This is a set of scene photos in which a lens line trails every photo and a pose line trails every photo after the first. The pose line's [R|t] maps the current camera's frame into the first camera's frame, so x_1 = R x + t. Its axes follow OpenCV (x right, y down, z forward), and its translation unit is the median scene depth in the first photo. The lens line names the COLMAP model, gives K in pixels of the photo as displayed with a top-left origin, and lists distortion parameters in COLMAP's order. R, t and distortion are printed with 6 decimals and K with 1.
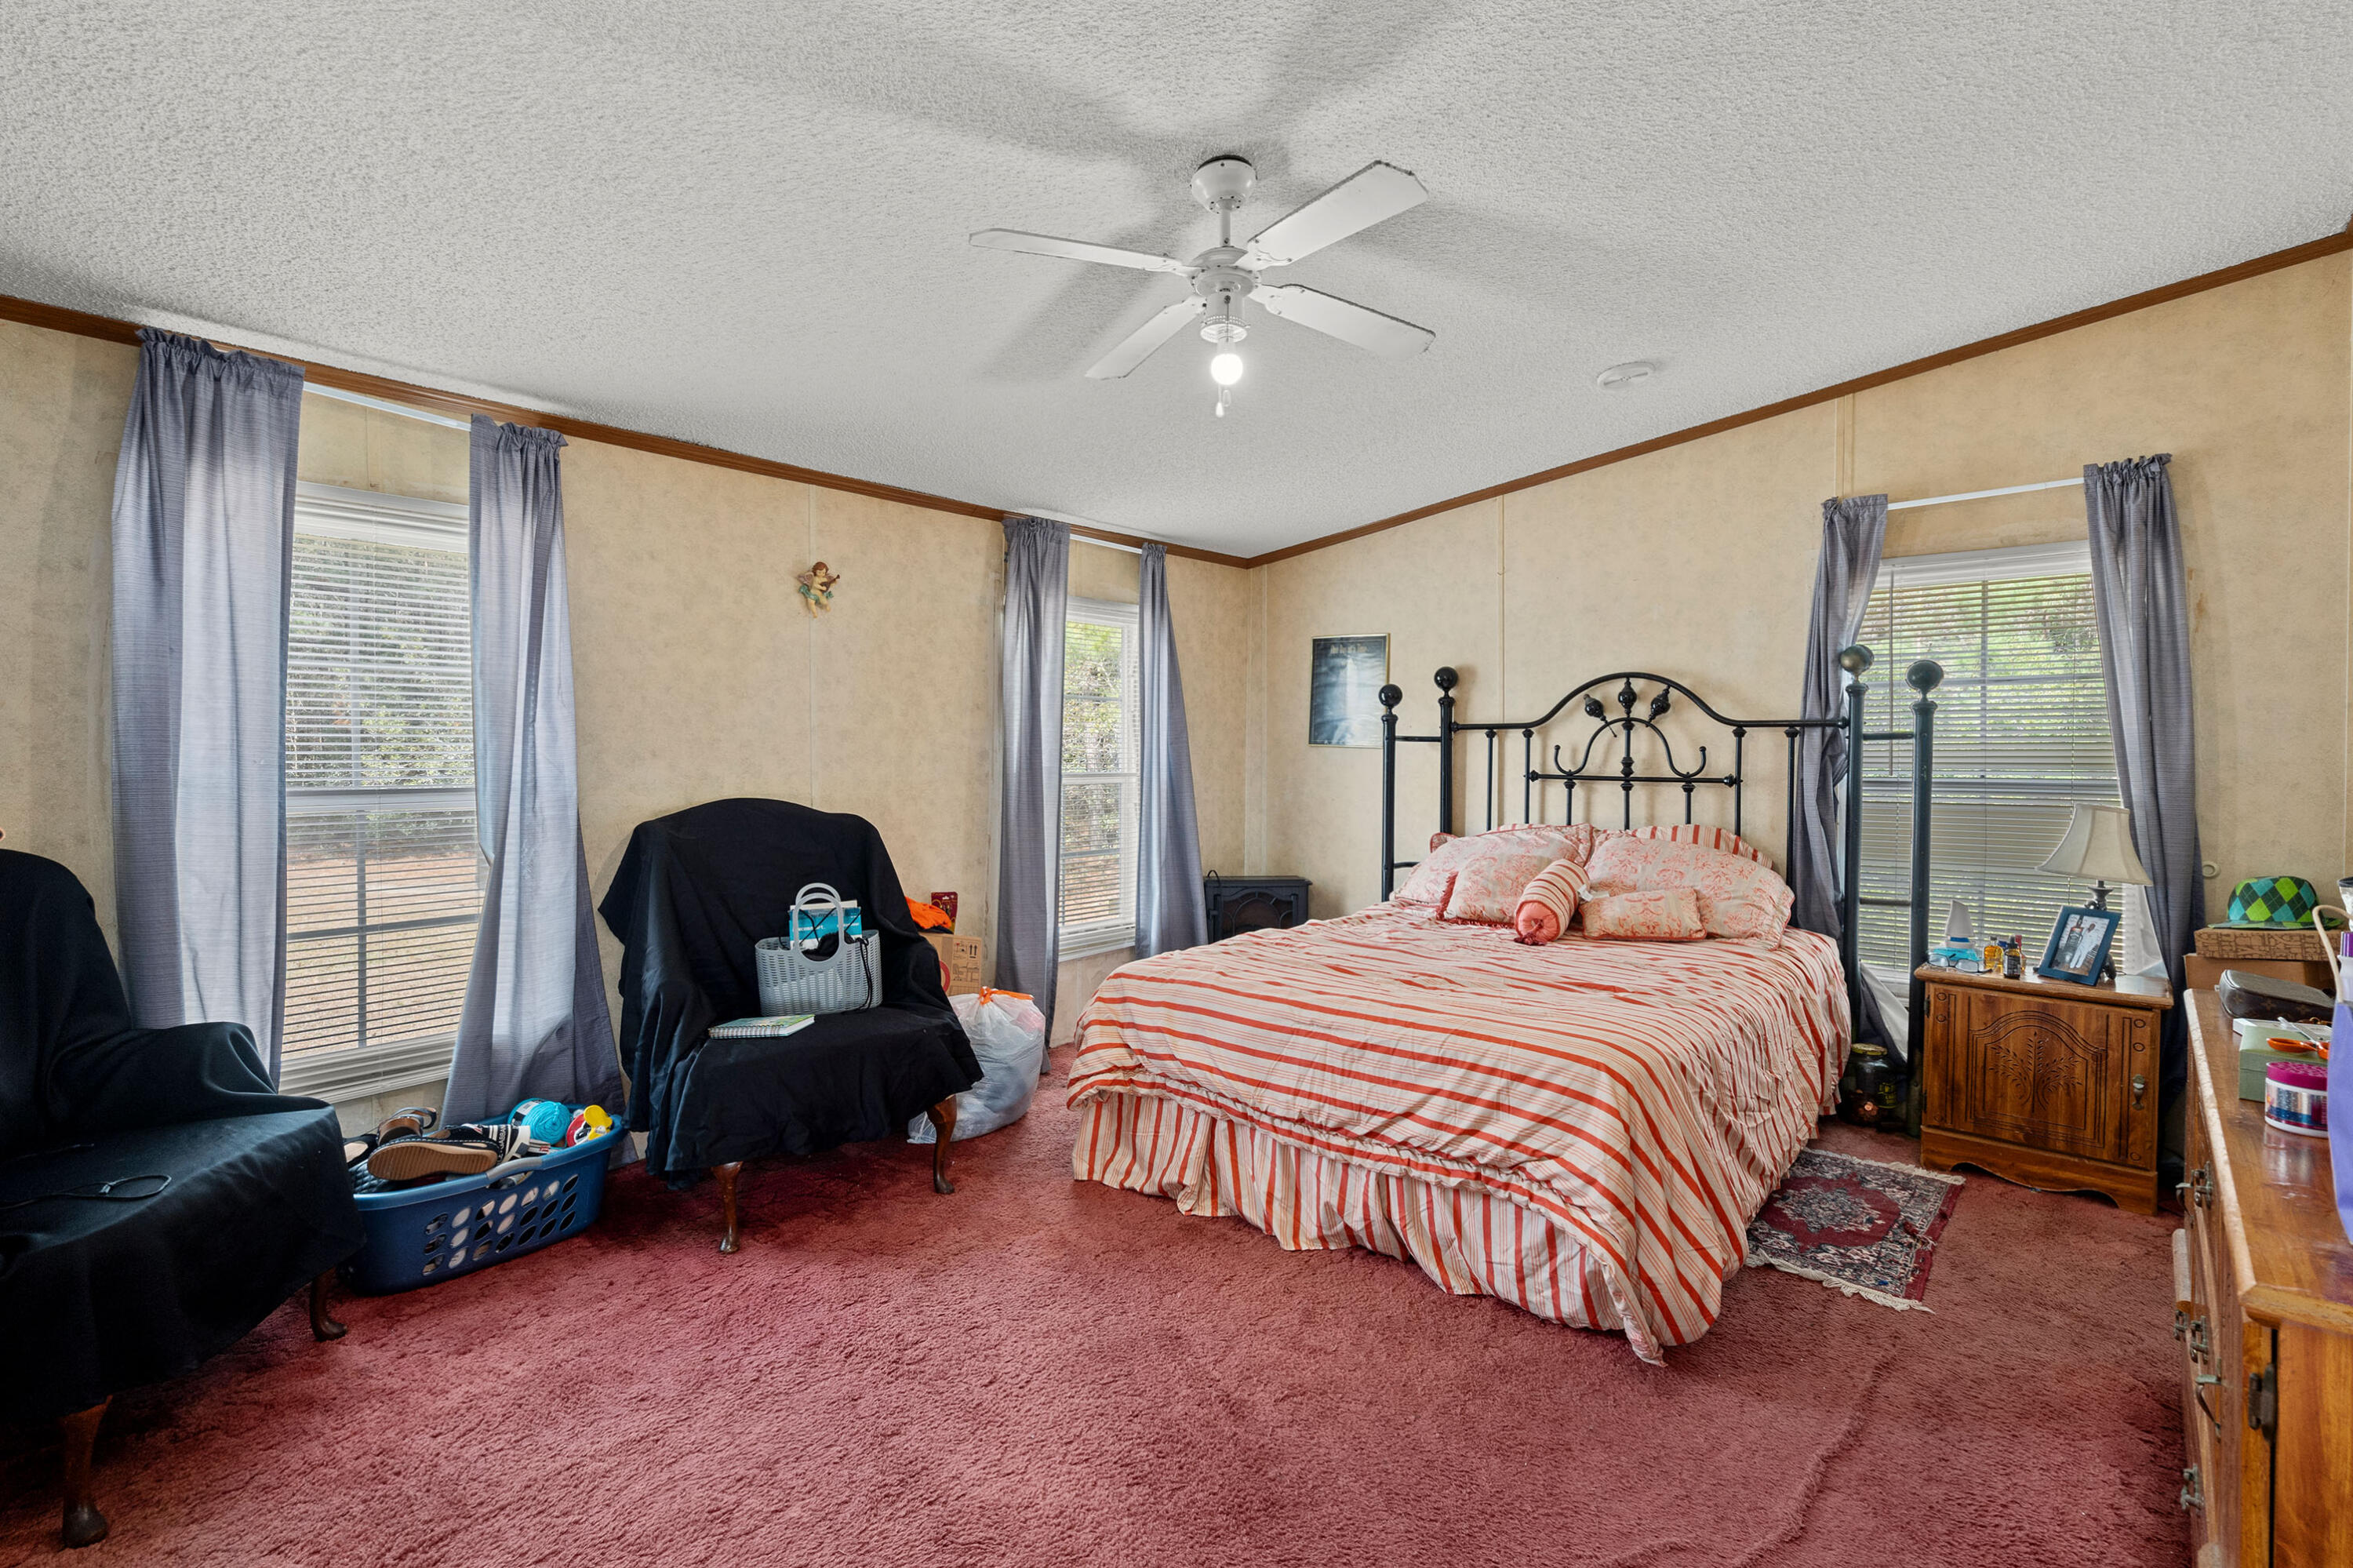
lens RADIAL K [[1076.0, 0, 1187.2], [0, 1076.0, 773.6], [0, 0, 1]] dist [-0.000801, 0.001450]
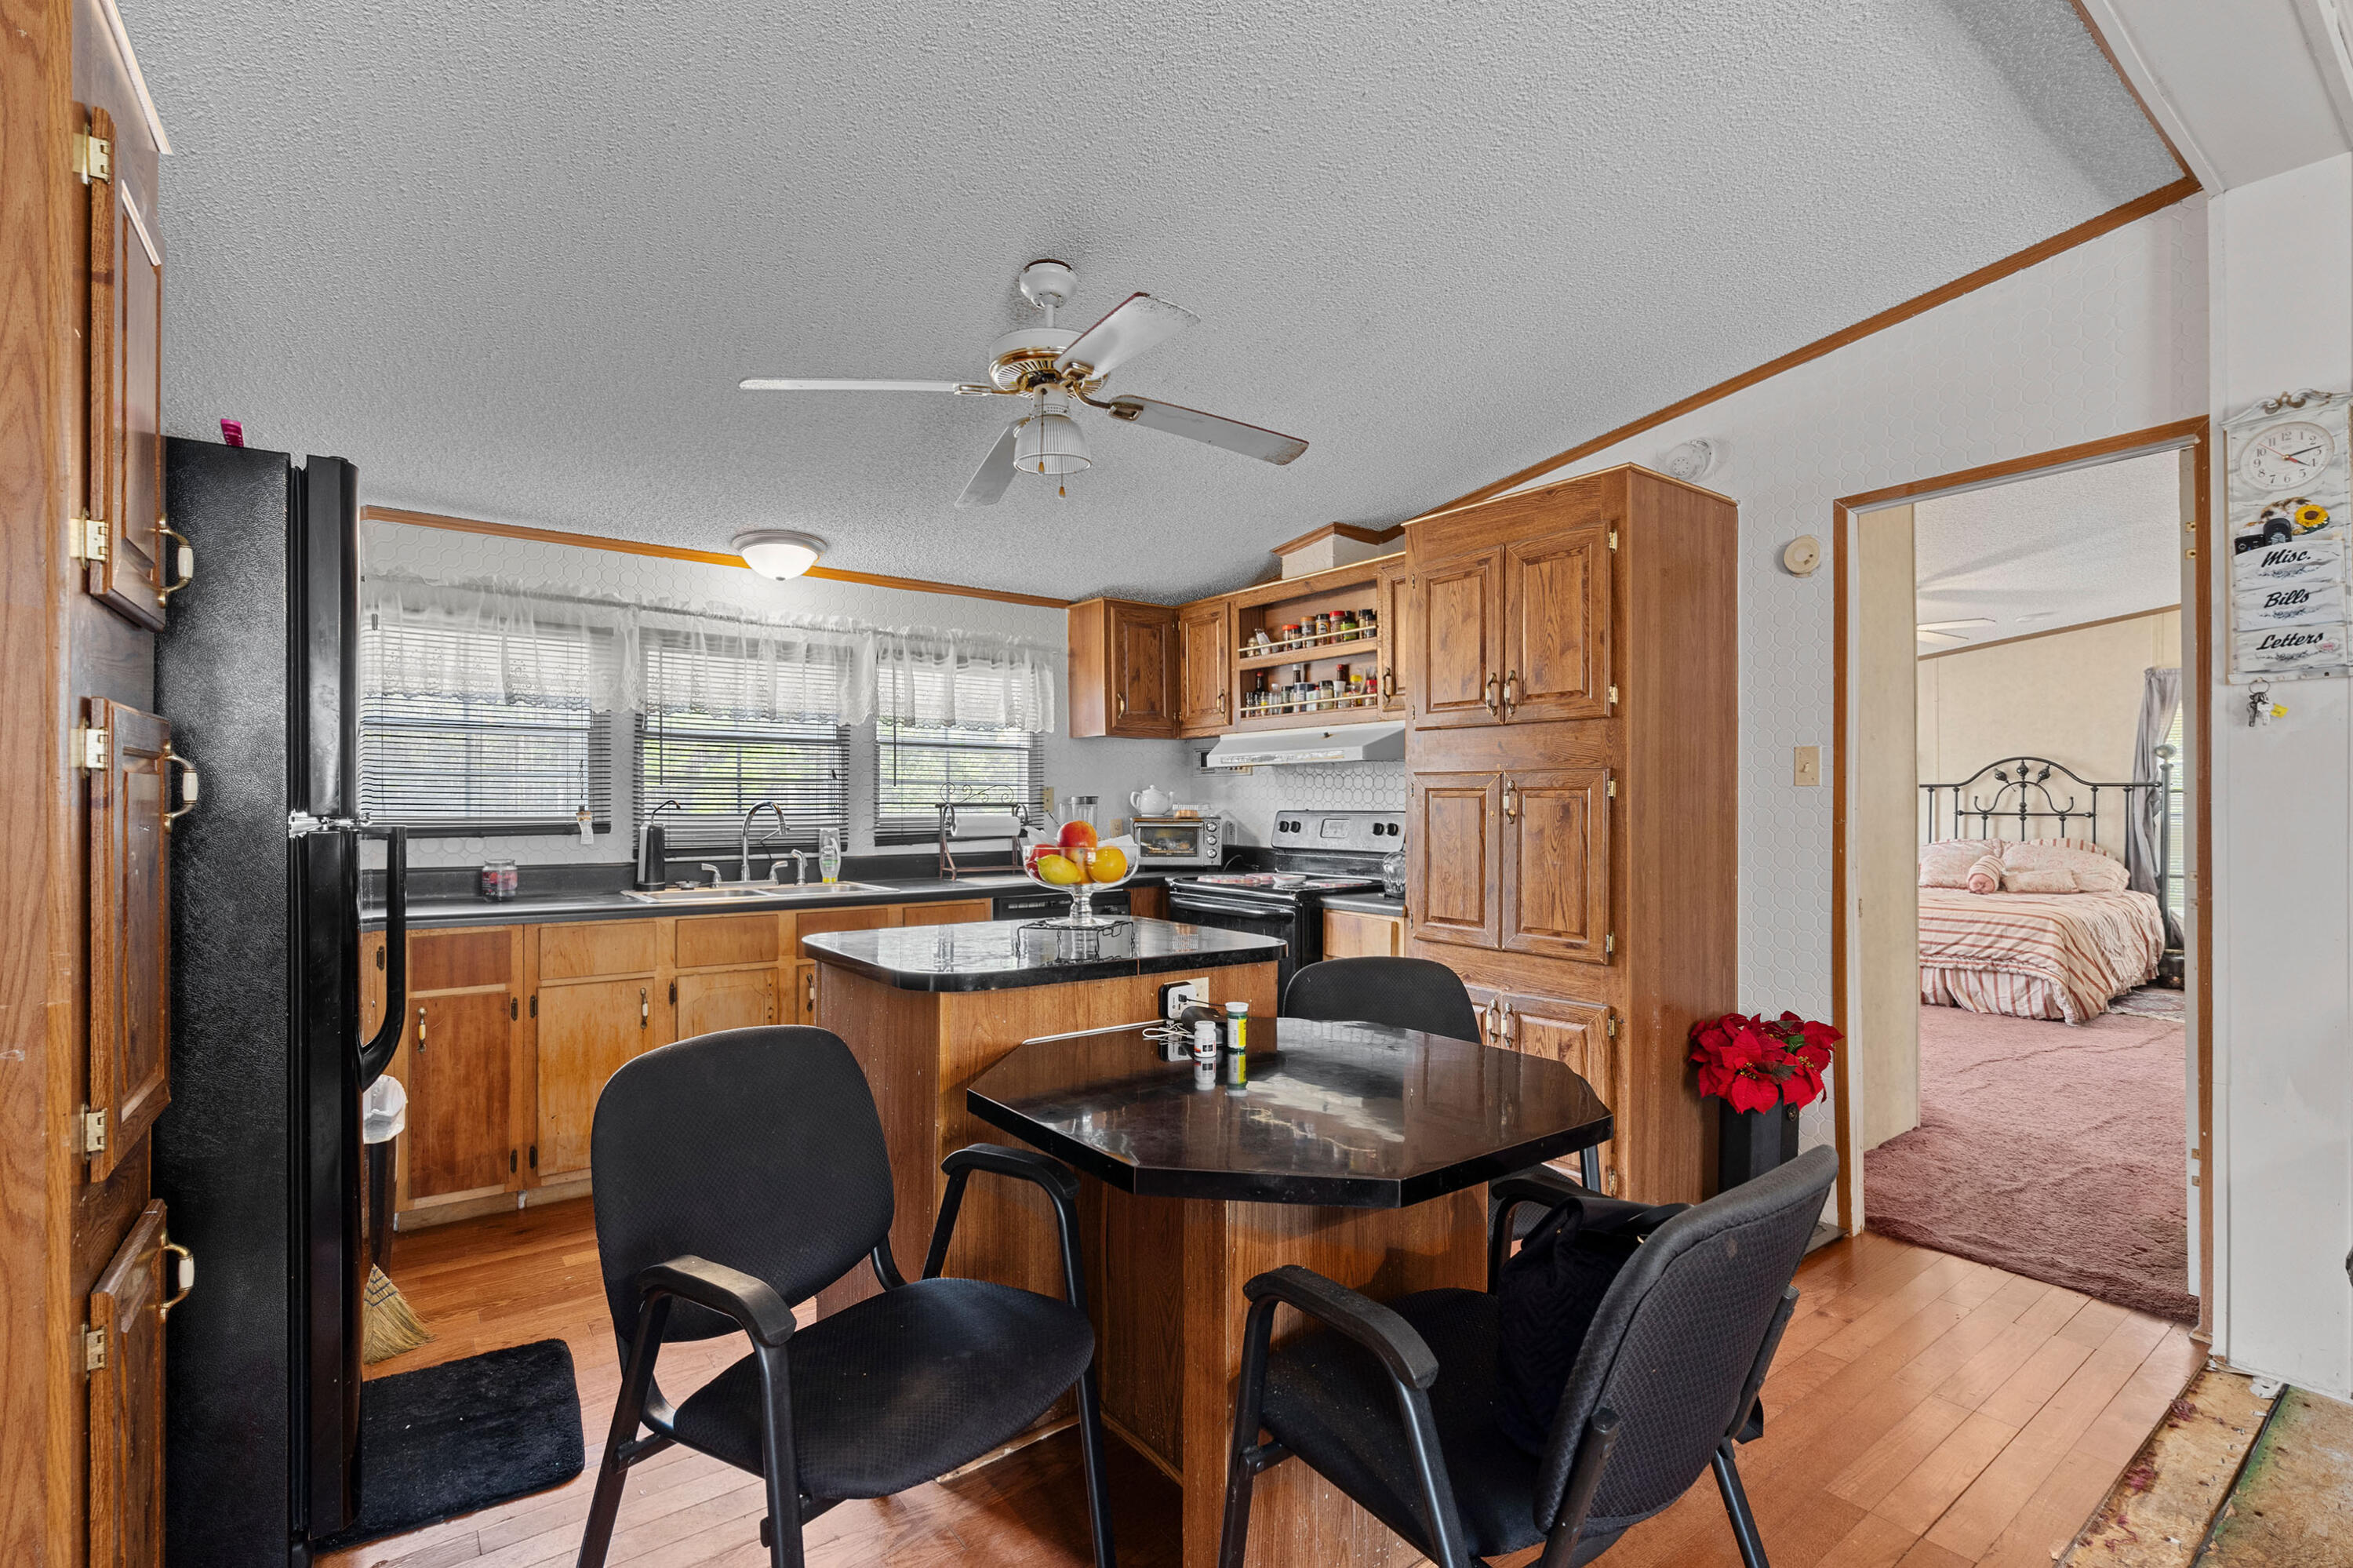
lens RADIAL K [[1076.0, 0, 1154.4], [0, 1076.0, 805.1], [0, 0, 1]] dist [-0.000801, 0.001450]
pose [[0.978081, -0.001856, -0.208215, -0.737081], [-0.001411, 0.999878, -0.015544, 0.022452], [0.208218, 0.015498, 0.977960, -1.241616]]
